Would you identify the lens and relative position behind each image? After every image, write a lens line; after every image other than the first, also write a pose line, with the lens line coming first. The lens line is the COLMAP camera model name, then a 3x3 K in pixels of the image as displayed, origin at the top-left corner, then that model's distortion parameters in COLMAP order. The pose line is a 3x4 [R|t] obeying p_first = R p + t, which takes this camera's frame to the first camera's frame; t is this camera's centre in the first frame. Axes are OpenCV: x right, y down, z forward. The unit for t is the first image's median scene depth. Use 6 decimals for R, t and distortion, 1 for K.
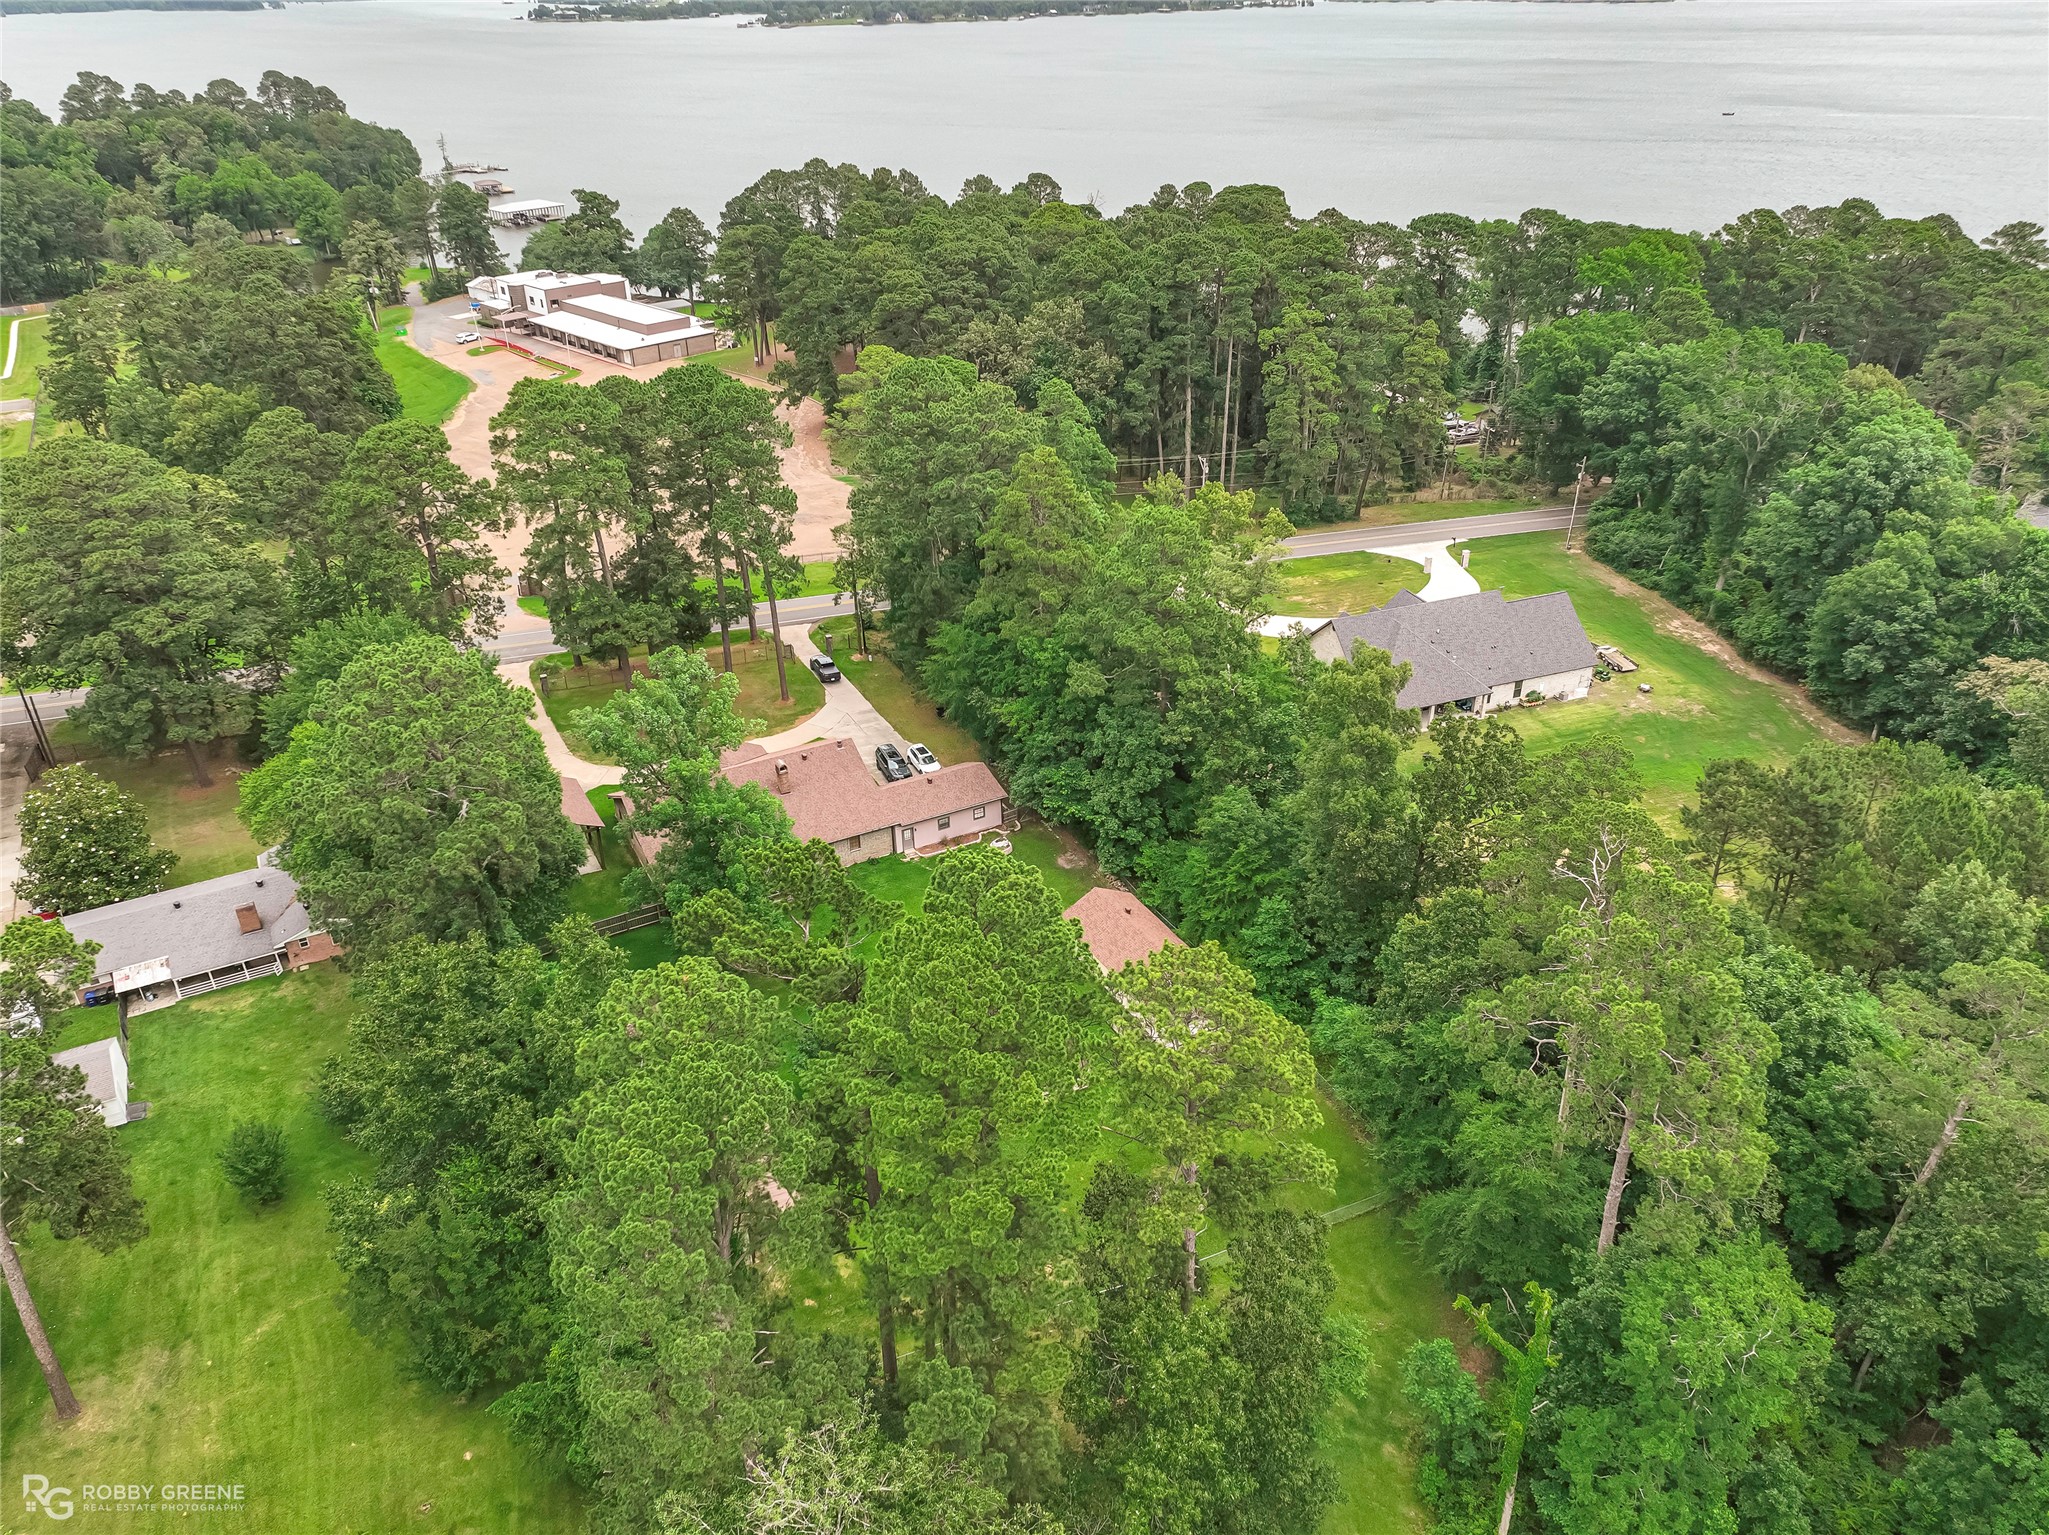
lens RADIAL K [[1421.0, 0, 1023.9], [0, 1421.0, 769.1], [0, 0, 1]] dist [0.014415, 0.013922]
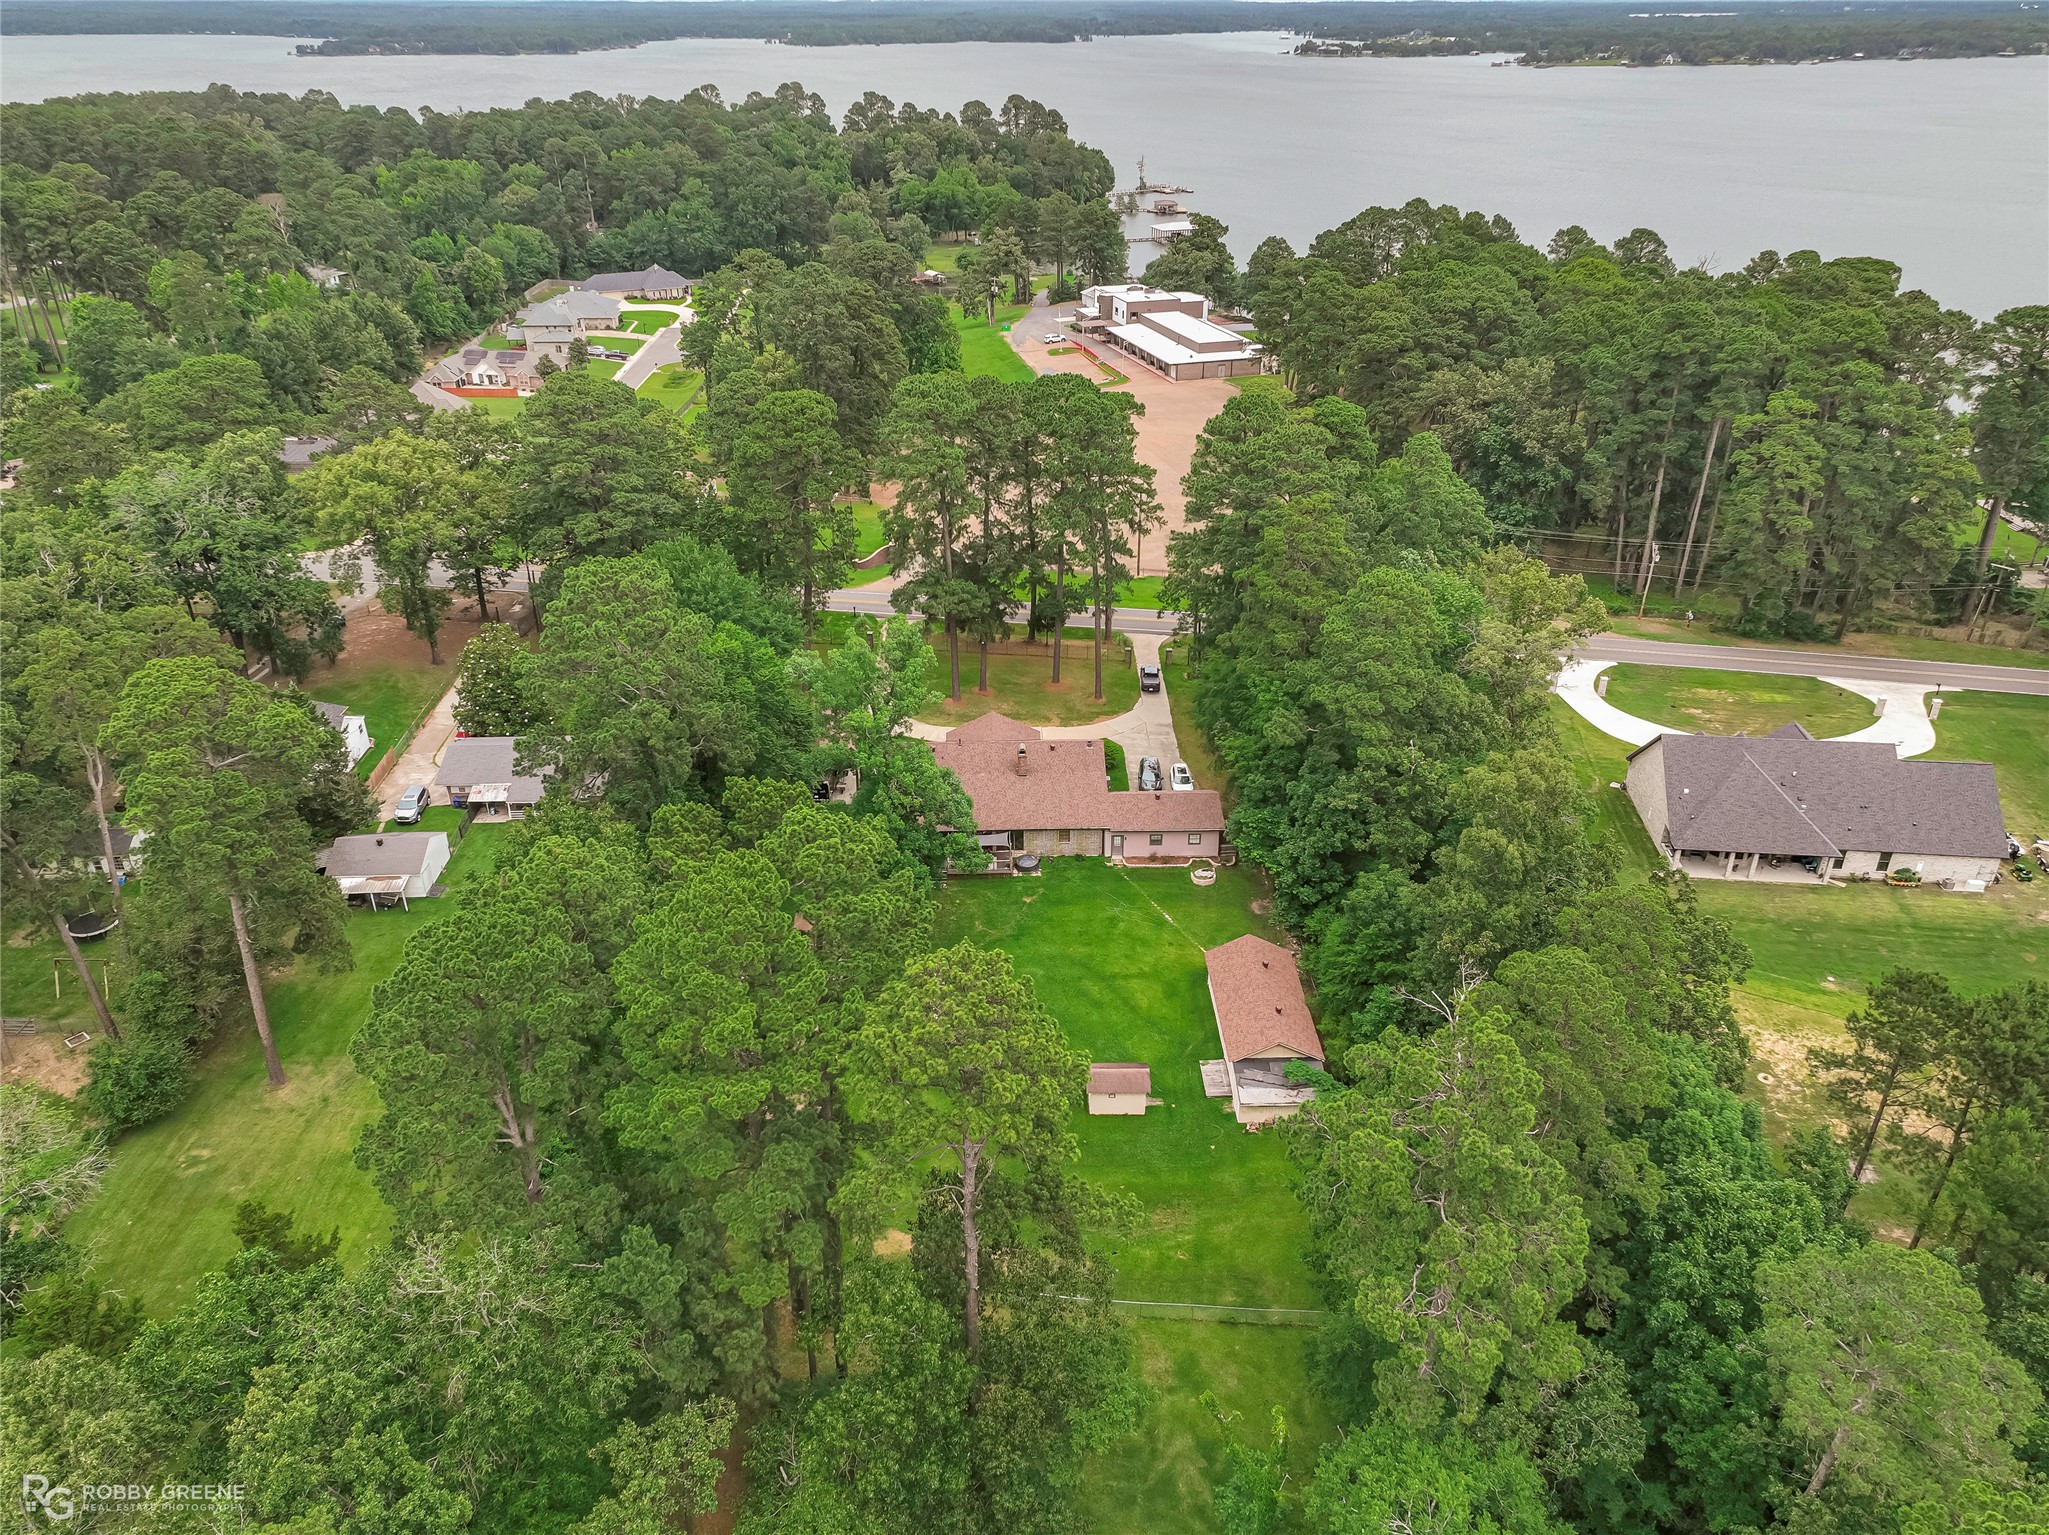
lens RADIAL K [[1421.0, 0, 1039.5], [0, 1421.0, 765.0], [0, 0, 1]] dist [0.014415, 0.013922]
pose [[0.894200, 0.223017, -0.388162, 0.152888], [-0.231602, 0.972484, 0.025202, -0.012309], [0.383102, 0.067364, 0.921247, 0.013446]]
